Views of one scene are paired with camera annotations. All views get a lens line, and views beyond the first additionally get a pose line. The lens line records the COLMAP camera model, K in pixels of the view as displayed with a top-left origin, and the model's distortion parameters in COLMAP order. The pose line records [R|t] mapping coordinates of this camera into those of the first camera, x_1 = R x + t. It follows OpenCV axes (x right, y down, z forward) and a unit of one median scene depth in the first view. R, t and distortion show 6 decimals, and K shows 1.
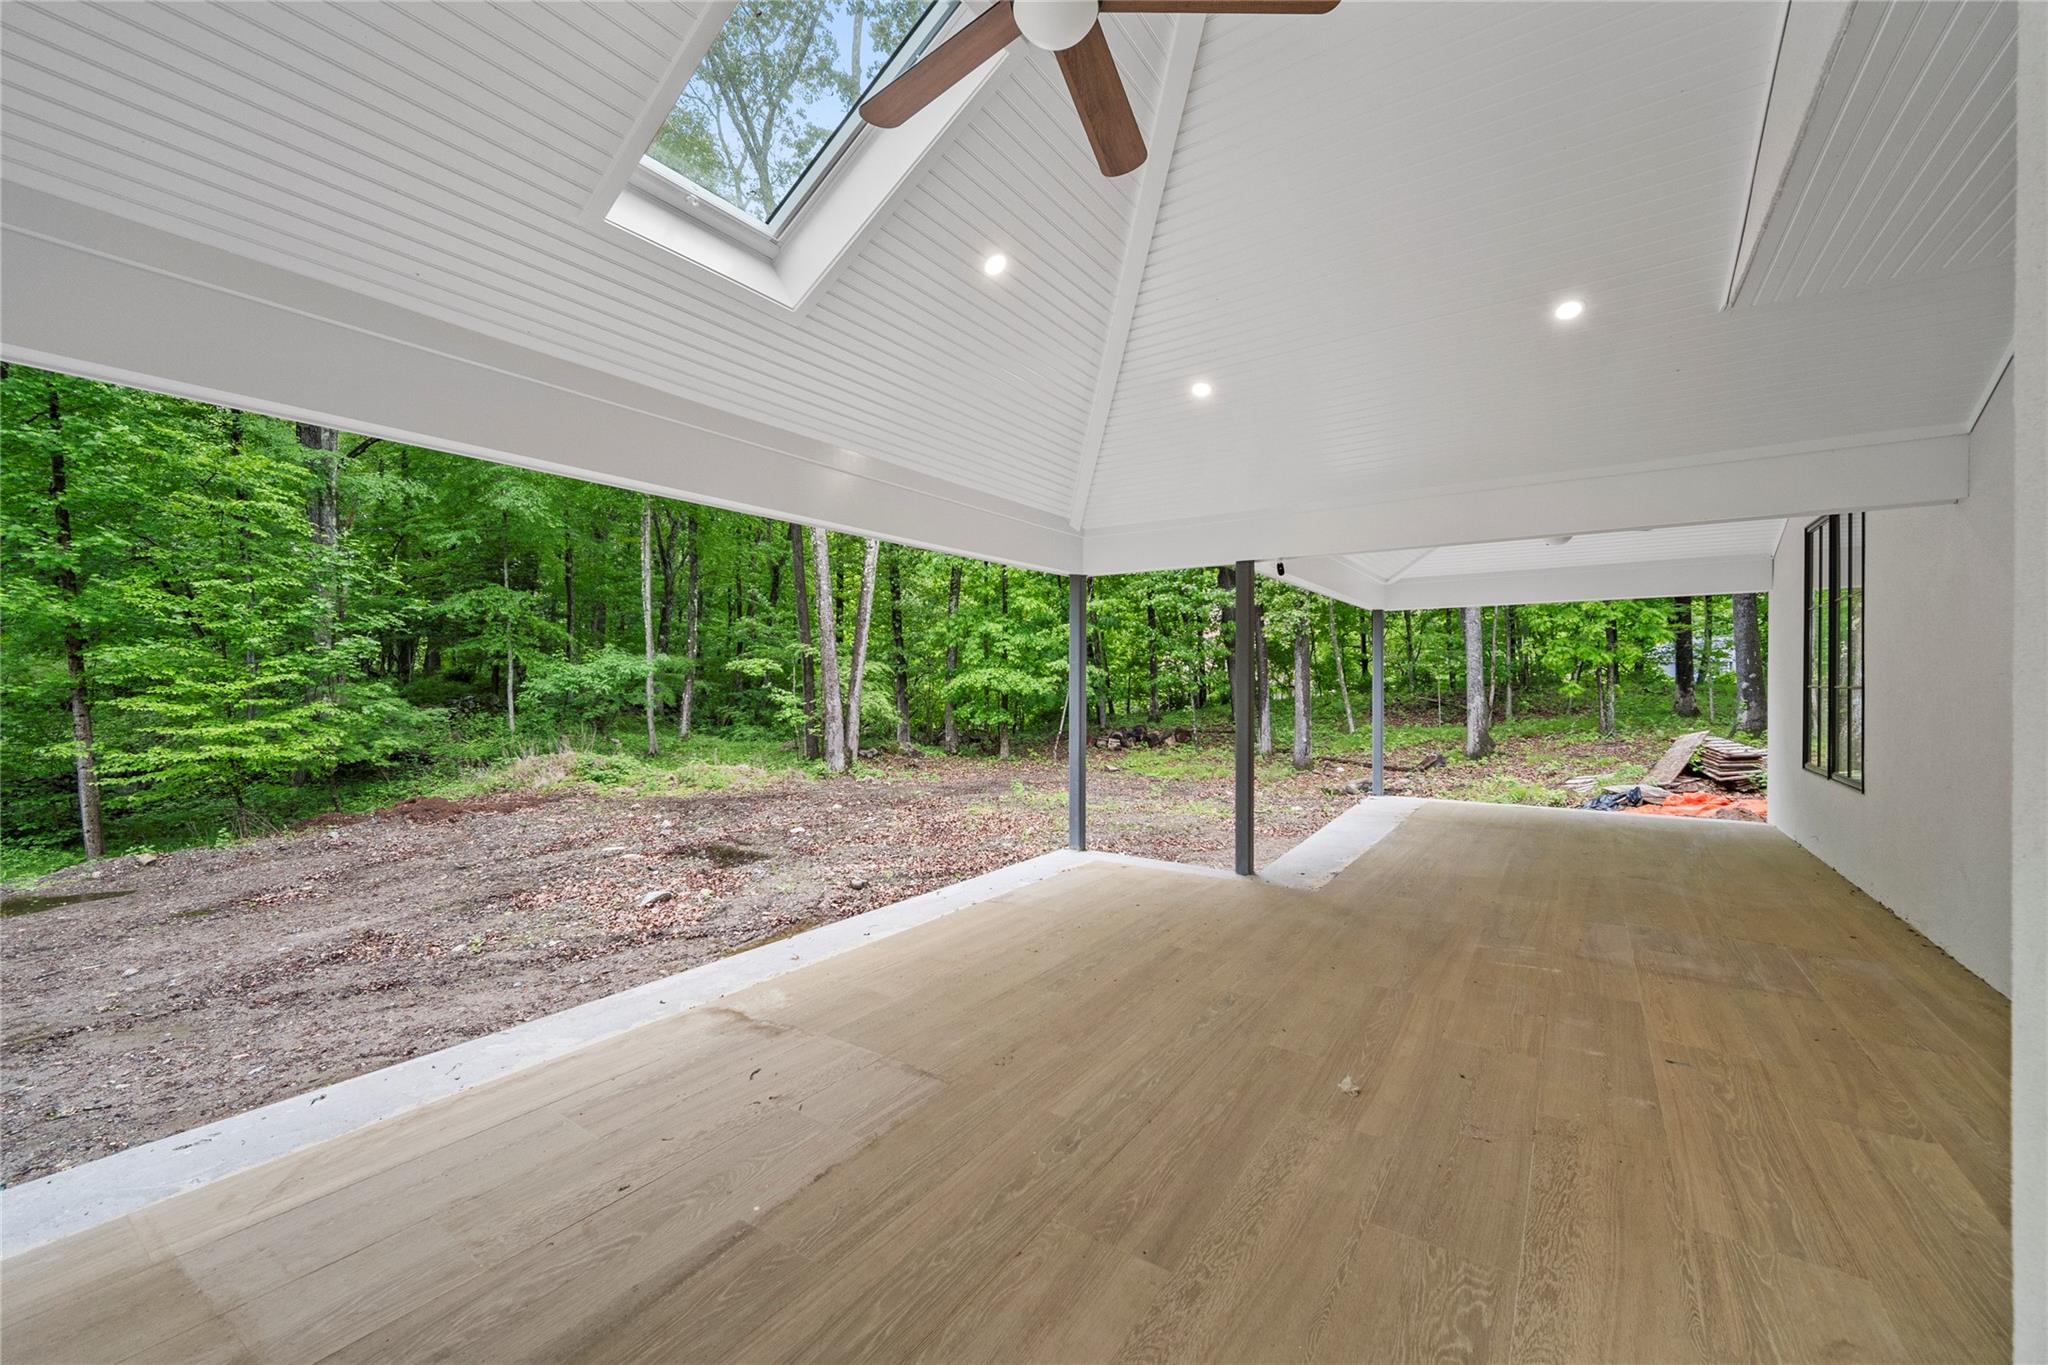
lens RADIAL K [[803.6, 0, 1019.2], [0, 803.6, 683.9], [0, 0, 1]] dist [-0.000078, 0.000043]
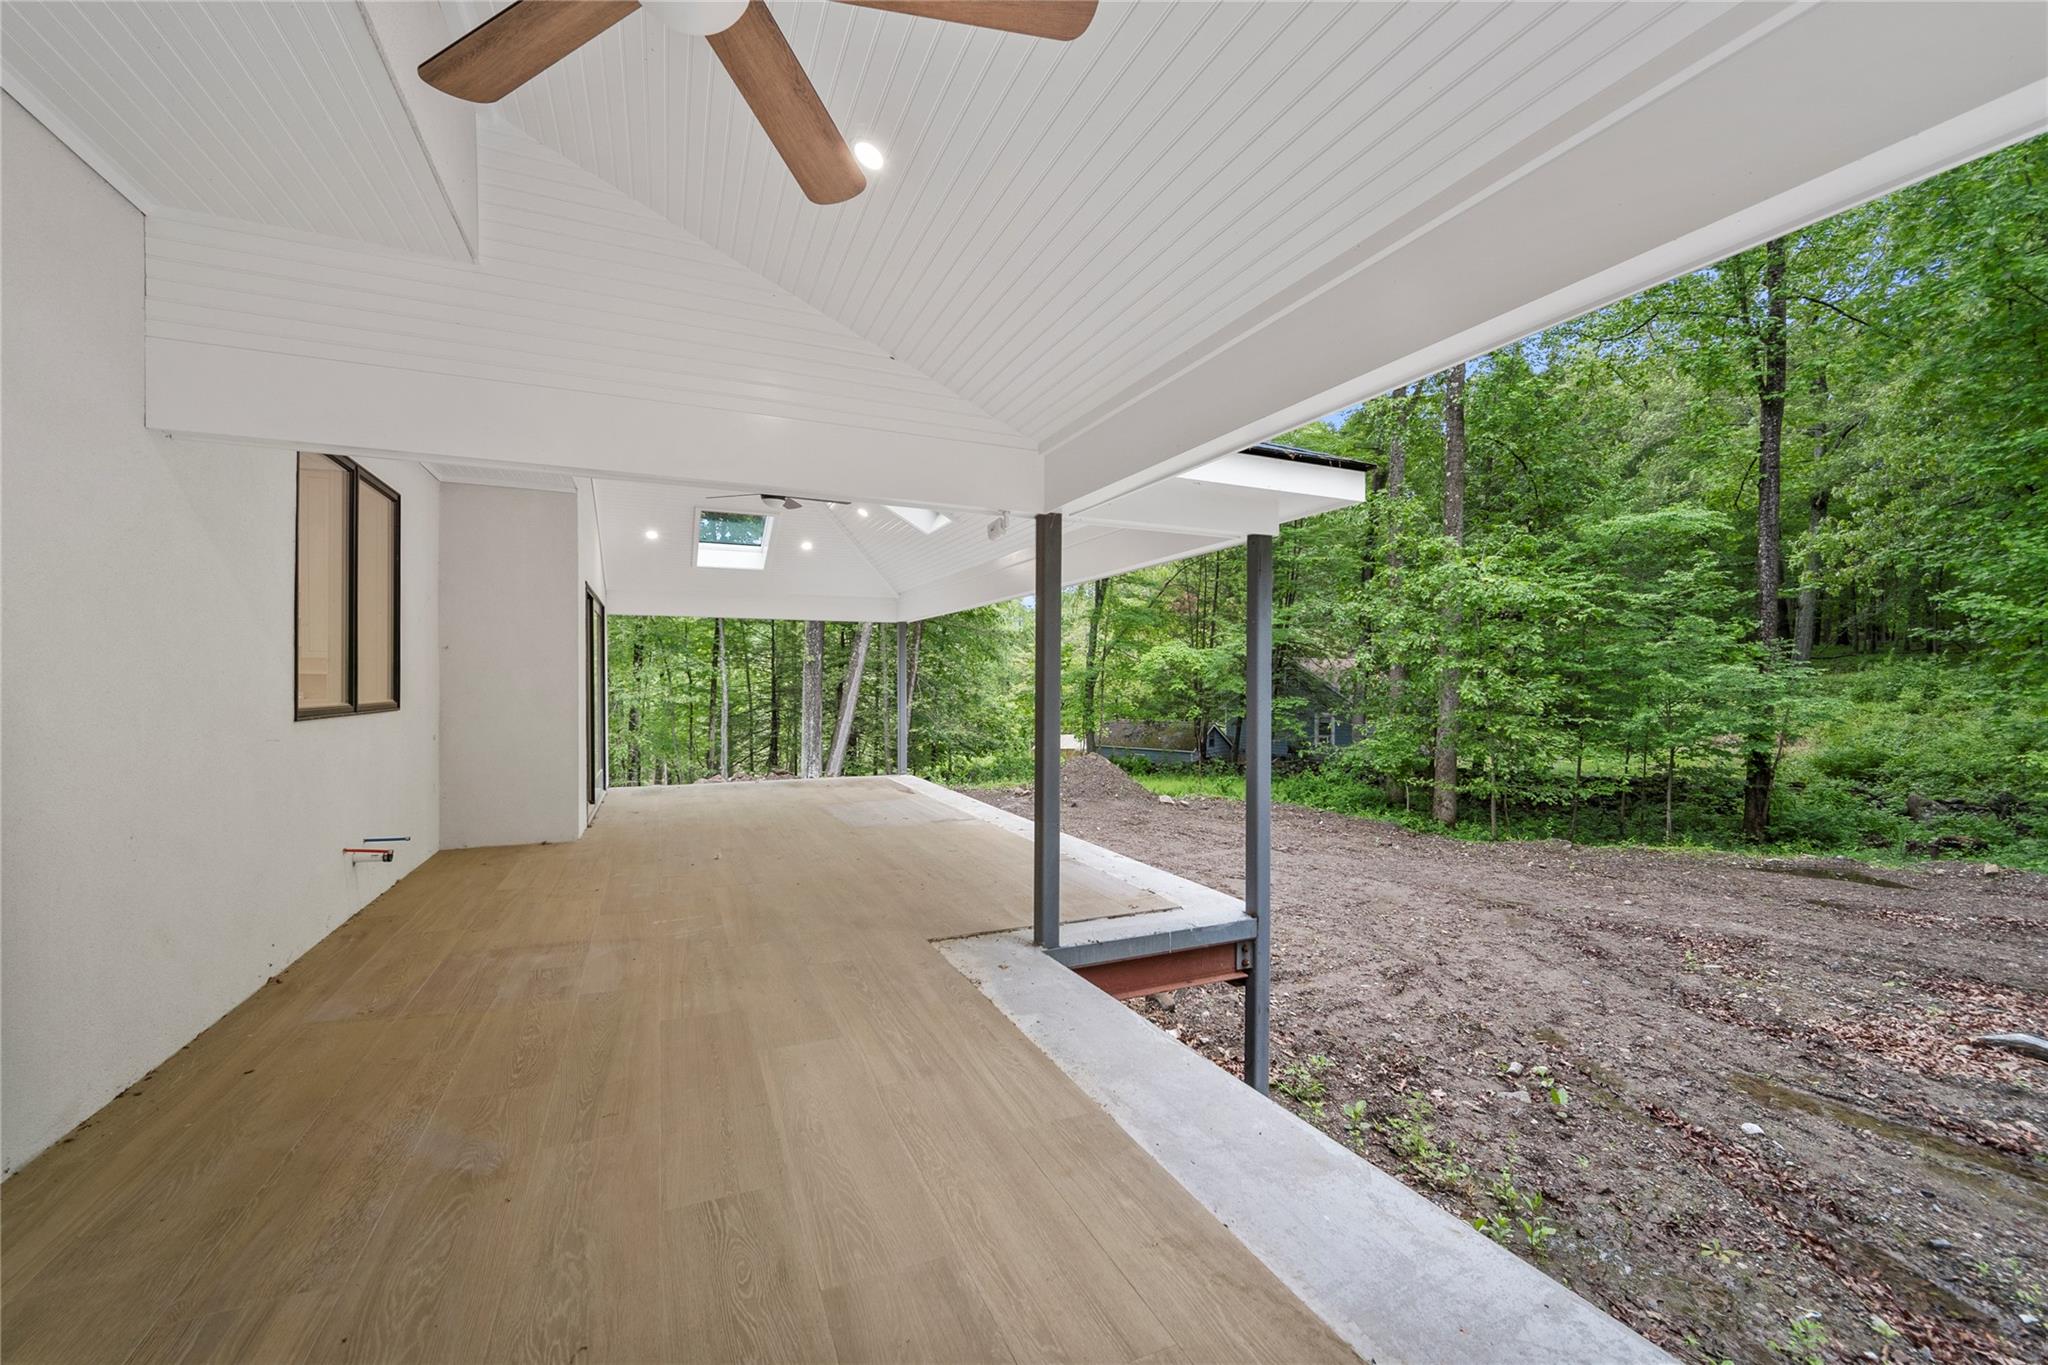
lens RADIAL K [[803.6, 0, 1019.4], [0, 803.6, 682.0], [0, 0, 1]] dist [-0.000078, 0.000043]
pose [[-0.514413, -0.002767, -0.857538, 1.263165], [-0.006066, 0.999982, 0.000412, -0.004802], [0.857521, 0.005413, -0.514420, 1.852104]]
